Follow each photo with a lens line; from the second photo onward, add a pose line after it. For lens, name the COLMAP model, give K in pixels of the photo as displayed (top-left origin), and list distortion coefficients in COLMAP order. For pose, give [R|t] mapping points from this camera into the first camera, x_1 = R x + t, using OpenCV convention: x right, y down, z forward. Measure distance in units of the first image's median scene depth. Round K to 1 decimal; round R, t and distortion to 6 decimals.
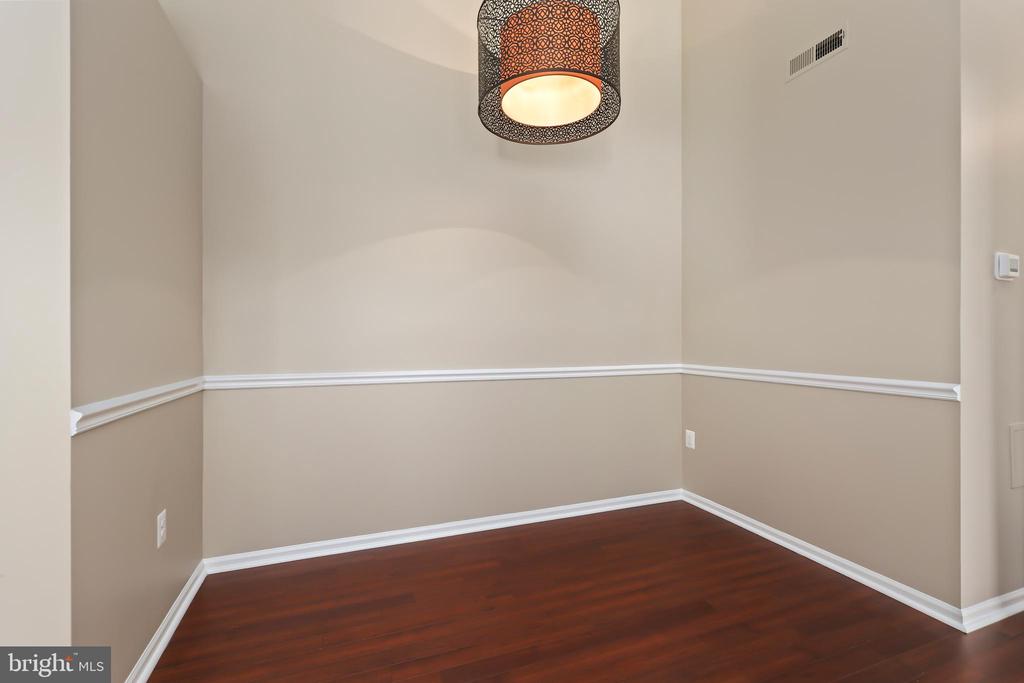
lens RADIAL K [[451.8, 0, 514.1], [0, 451.8, 342.8], [0, 0, 1]] dist [0.001720, 0.000156]
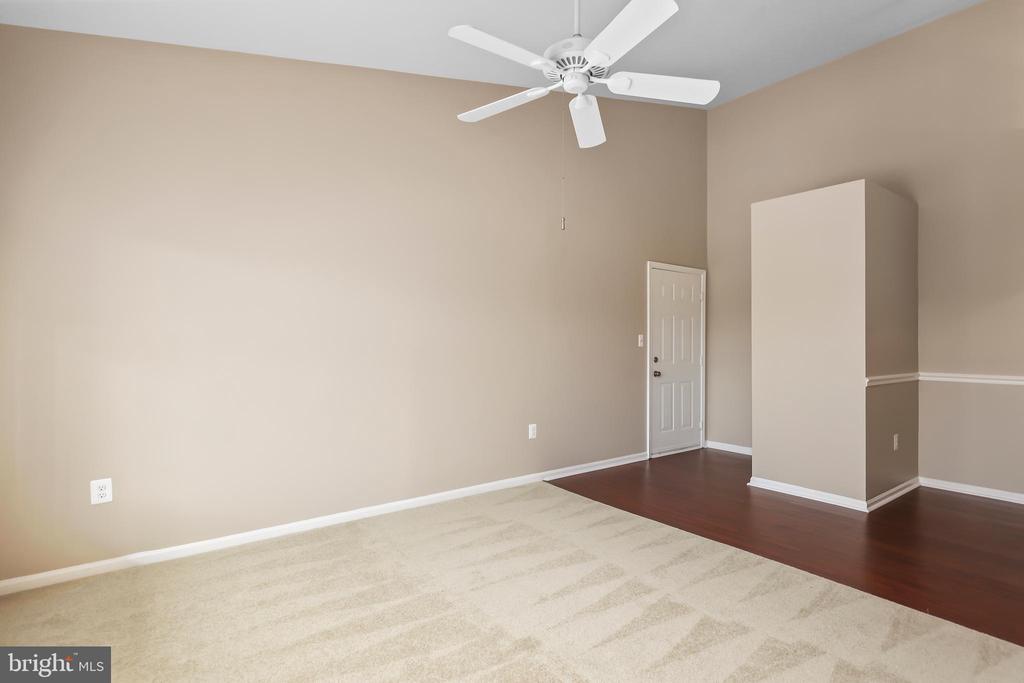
lens RADIAL K [[505.3, 0, 512.0], [0, 505.3, 341.5], [0, 0, 1]] dist [-0.005085, -0.000525]
pose [[0.277878, -0.006238, -0.960596, 0.786725], [-0.012114, 0.999877, -0.009997, -0.008901], [0.960540, 0.014414, 0.277768, -1.104024]]
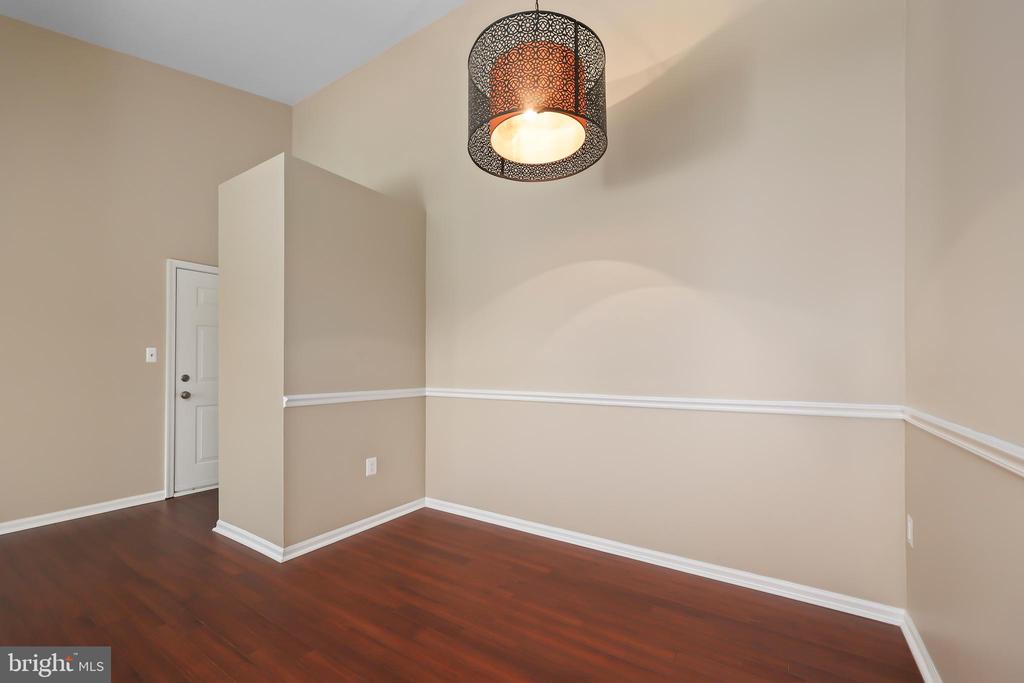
lens RADIAL K [[421.0, 0, 514.6], [0, 421.0, 358.5], [0, 0, 1]] dist [-0.001490, -0.000178]
pose [[0.588436, -0.010648, -0.808474, 0.799835], [-0.004349, 0.999857, -0.016334, -0.011319], [0.808532, 0.013128, 0.588305, 0.353656]]
